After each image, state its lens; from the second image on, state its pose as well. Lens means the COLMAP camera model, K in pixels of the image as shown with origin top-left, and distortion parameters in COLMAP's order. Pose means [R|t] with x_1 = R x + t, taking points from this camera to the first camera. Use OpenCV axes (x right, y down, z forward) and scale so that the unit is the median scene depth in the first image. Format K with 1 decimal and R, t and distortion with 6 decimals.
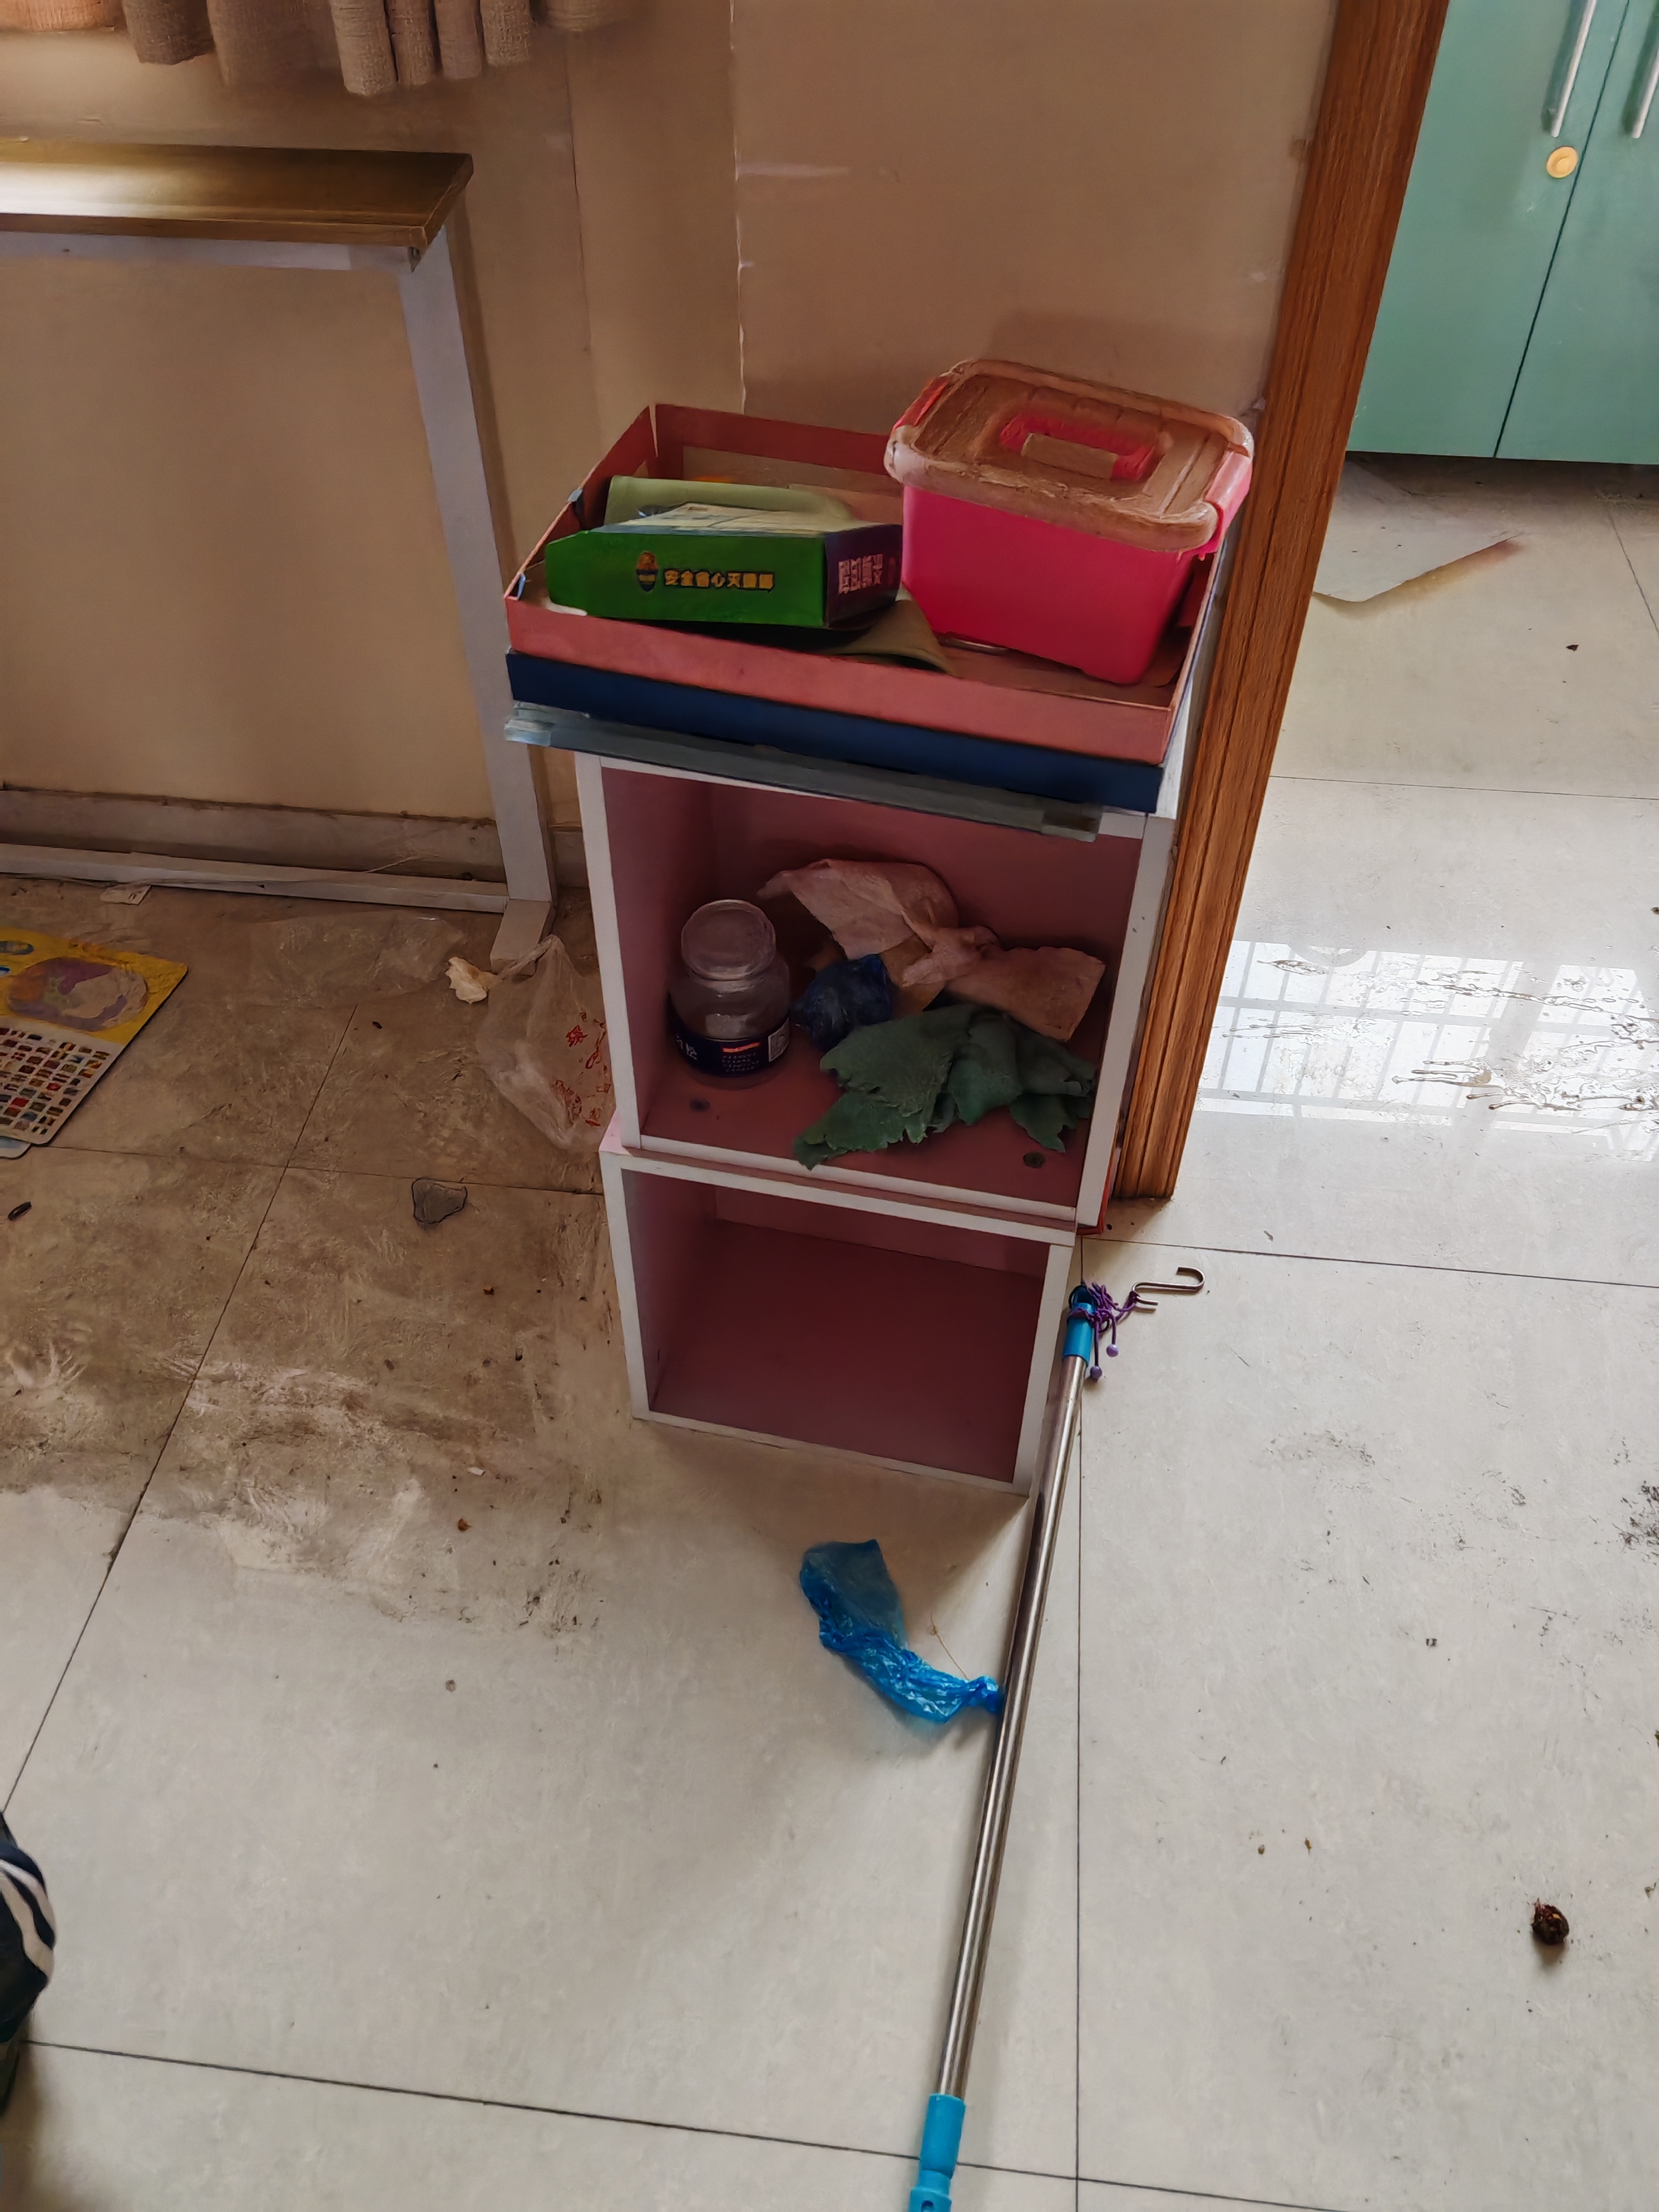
lens RADIAL K [[1732.3, 0, 811.9], [0, 1732.3, 1114.5], [0, 0, 1]] dist [0.037275, -0.037042]
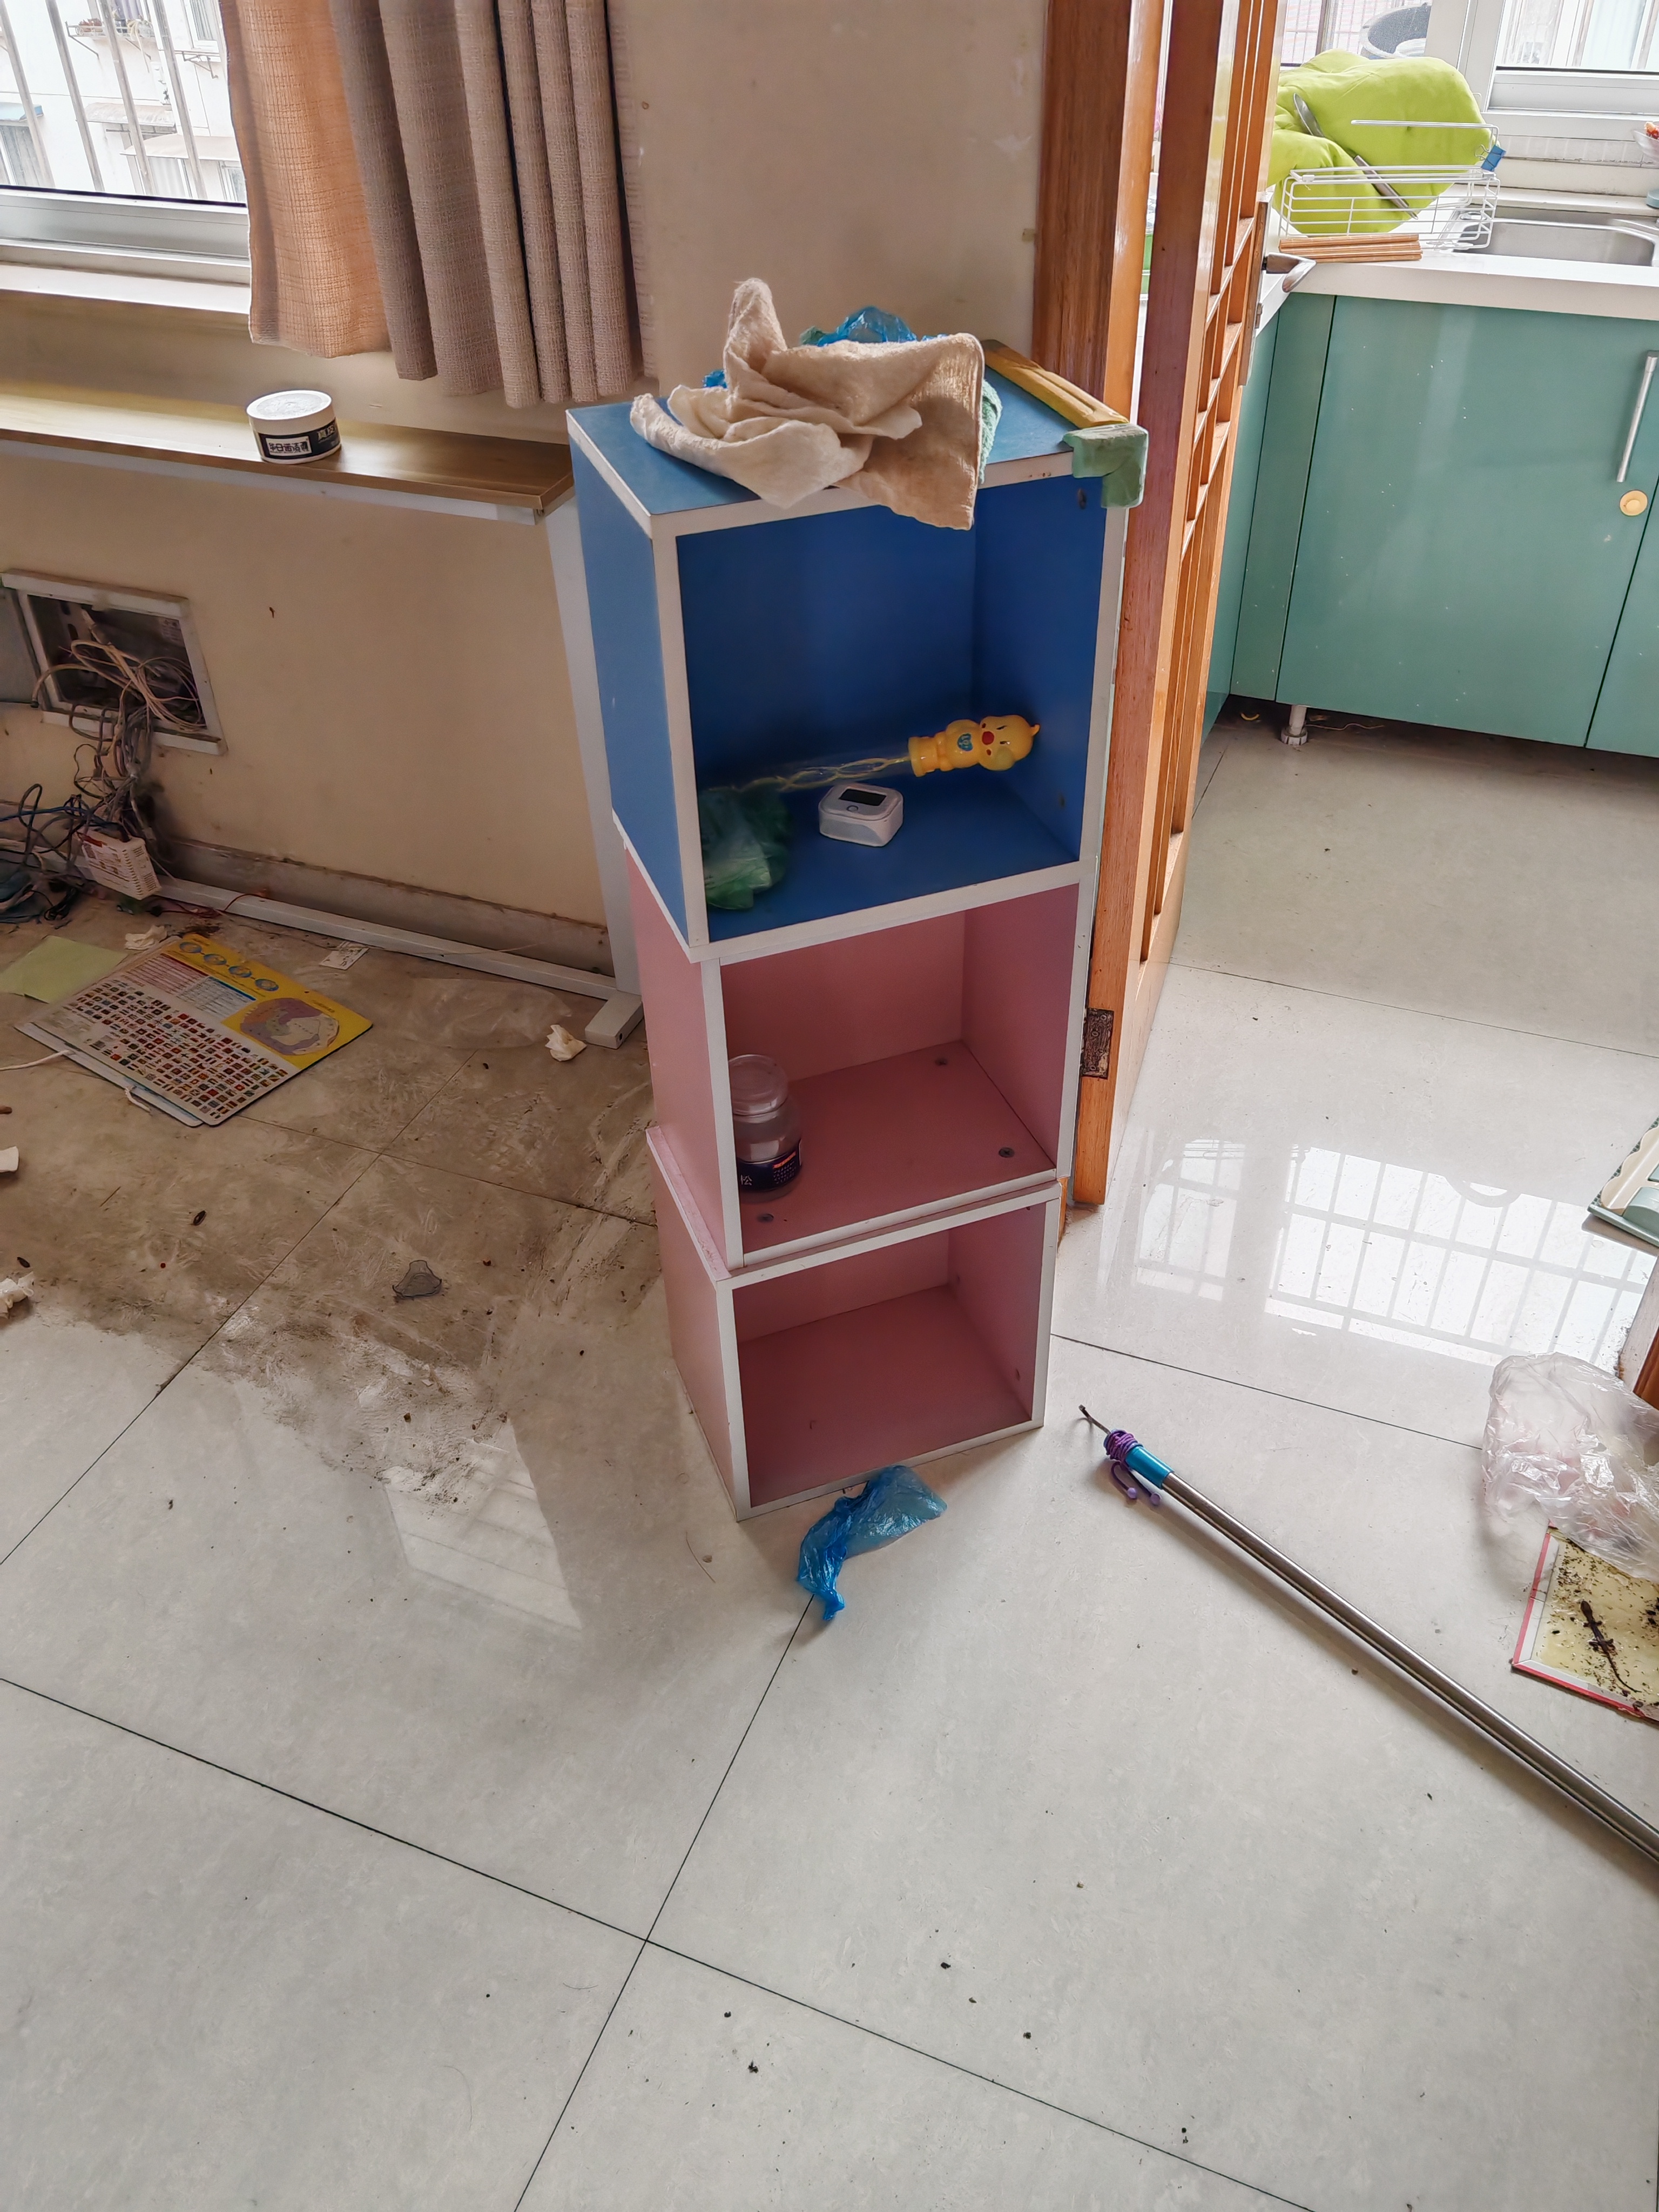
lens RADIAL K [[1732.3, 0, 848.1], [0, 1732.3, 1106.3], [0, 0, 1]] dist [0.037275, -0.037042]
pose [[0.965261, 0.150669, -0.213473, 0.317255], [-0.175124, 0.979393, -0.100604, 0.065971], [0.193916, 0.134493, 0.971755, -0.217011]]
